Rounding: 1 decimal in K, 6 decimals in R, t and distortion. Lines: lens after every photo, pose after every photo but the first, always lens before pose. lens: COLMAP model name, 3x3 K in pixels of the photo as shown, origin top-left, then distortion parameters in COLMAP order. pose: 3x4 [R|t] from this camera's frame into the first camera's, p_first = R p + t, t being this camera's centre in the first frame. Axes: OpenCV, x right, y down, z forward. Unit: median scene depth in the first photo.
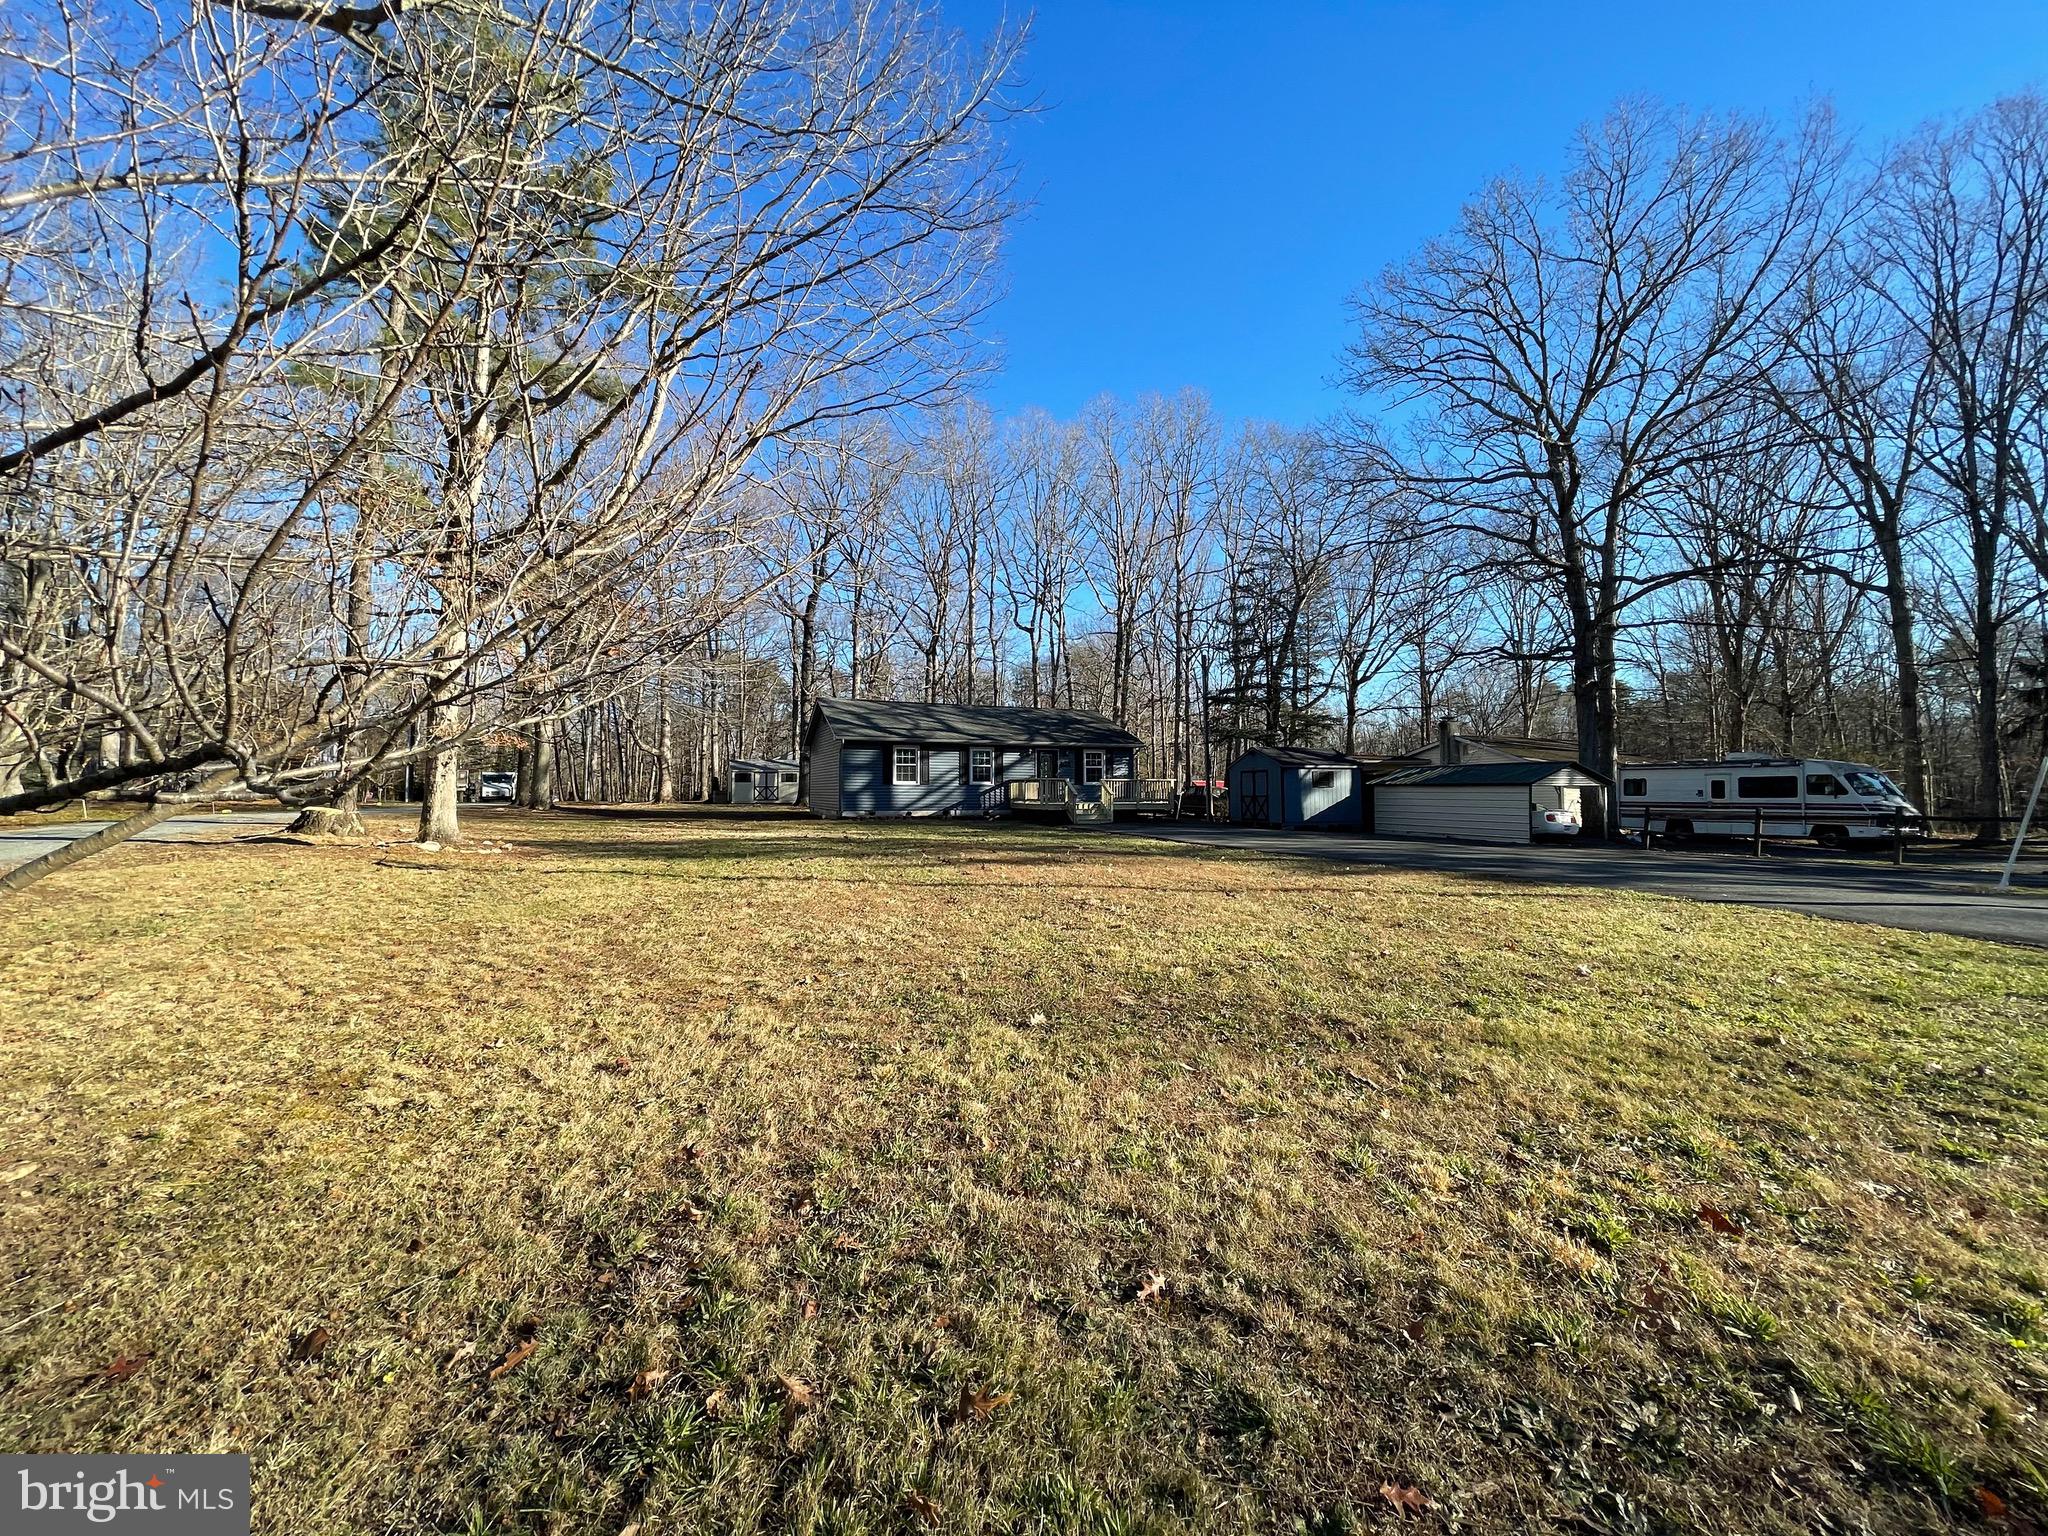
lens RADIAL K [[822.0, 0, 1023.9], [0, 822.0, 777.6], [0, 0, 1]] dist [-0.002607, 0.000044]
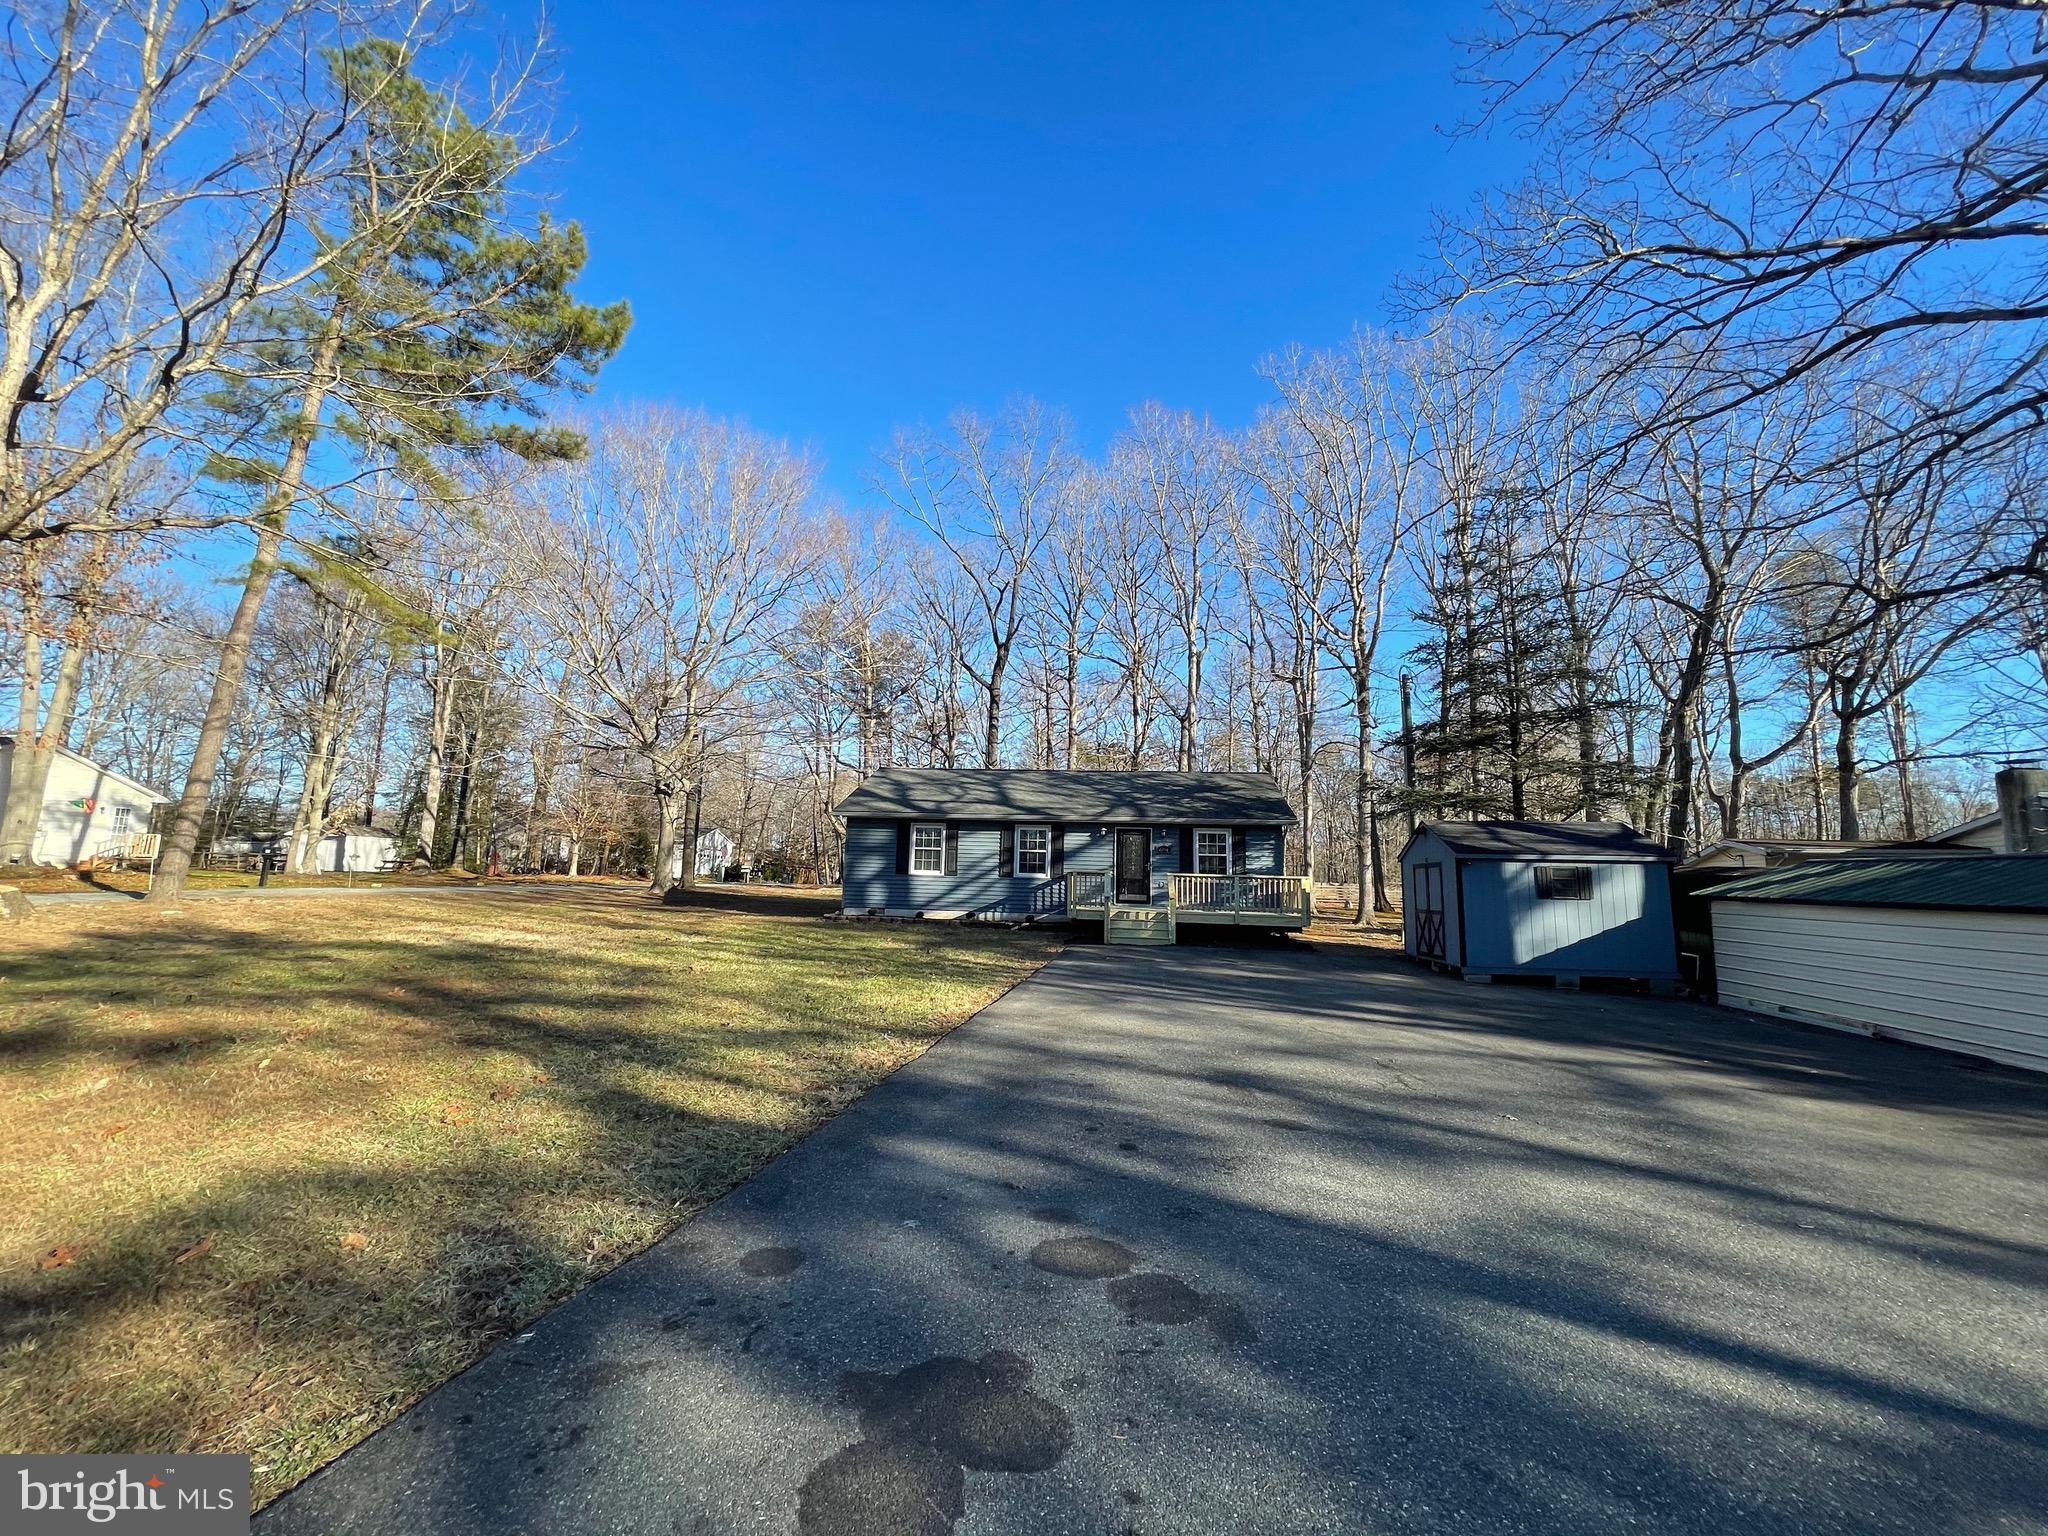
lens RADIAL K [[822.0, 0, 1024.9], [0, 822.0, 771.3], [0, 0, 1]] dist [-0.002607, 0.000044]
pose [[0.871144, -0.039060, -0.489471, 0.300790], [-0.016857, 0.993865, -0.109312, -0.004929], [0.490738, 0.103478, 0.865141, 0.366996]]
